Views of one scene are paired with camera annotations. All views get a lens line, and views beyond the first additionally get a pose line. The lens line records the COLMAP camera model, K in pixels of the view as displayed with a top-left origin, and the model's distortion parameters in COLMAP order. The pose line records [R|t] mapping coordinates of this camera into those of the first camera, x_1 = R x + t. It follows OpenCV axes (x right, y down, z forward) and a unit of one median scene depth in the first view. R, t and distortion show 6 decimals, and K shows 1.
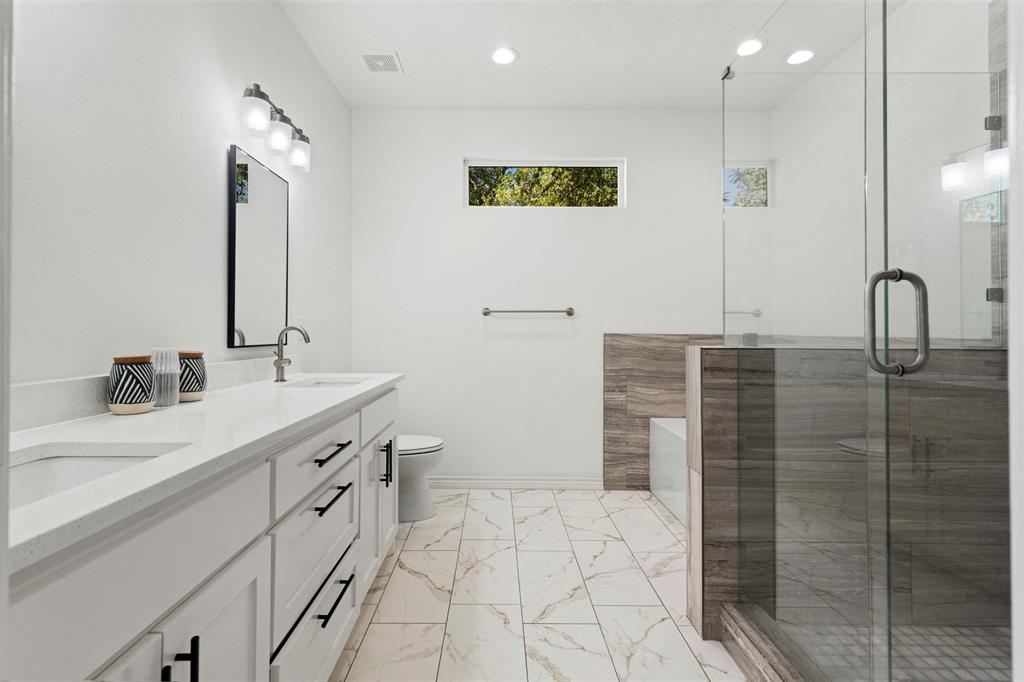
lens RADIAL K [[463.0, 0, 509.4], [0, 463.0, 335.6], [0, 0, 1]] dist [0.007396, -0.000515]
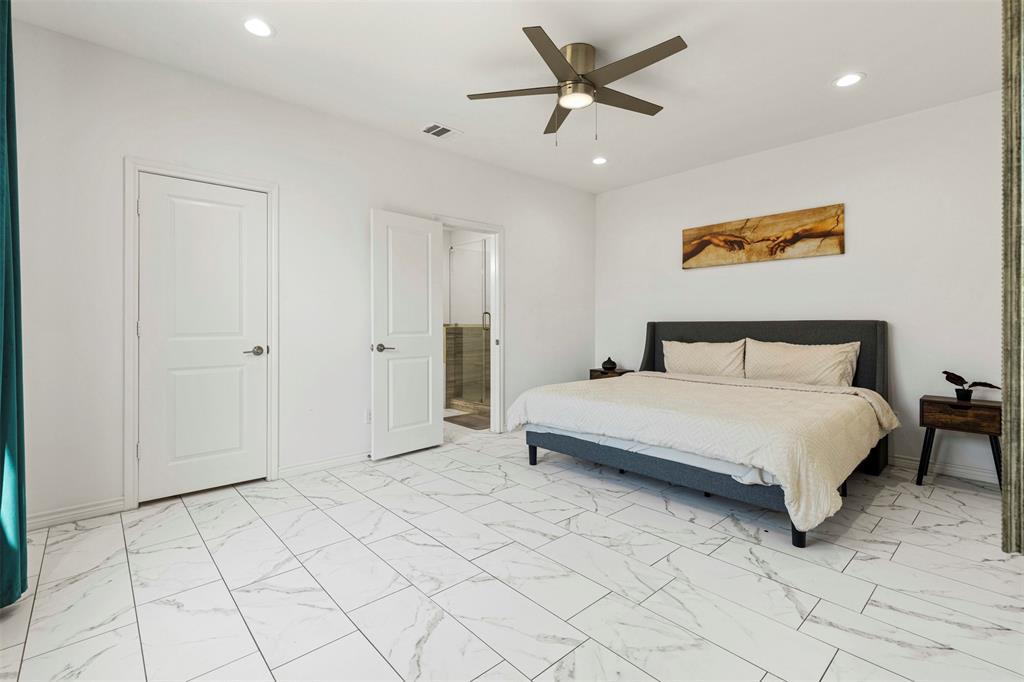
lens RADIAL K [[463.0, 0, 509.3], [0, 463.0, 336.3], [0, 0, 1]] dist [0.007396, -0.000515]
pose [[0.756215, -0.015458, 0.654141, -1.553498], [0.001386, 0.999757, 0.022022, 0.017837], [-0.654322, -0.015747, 0.756052, -2.022345]]
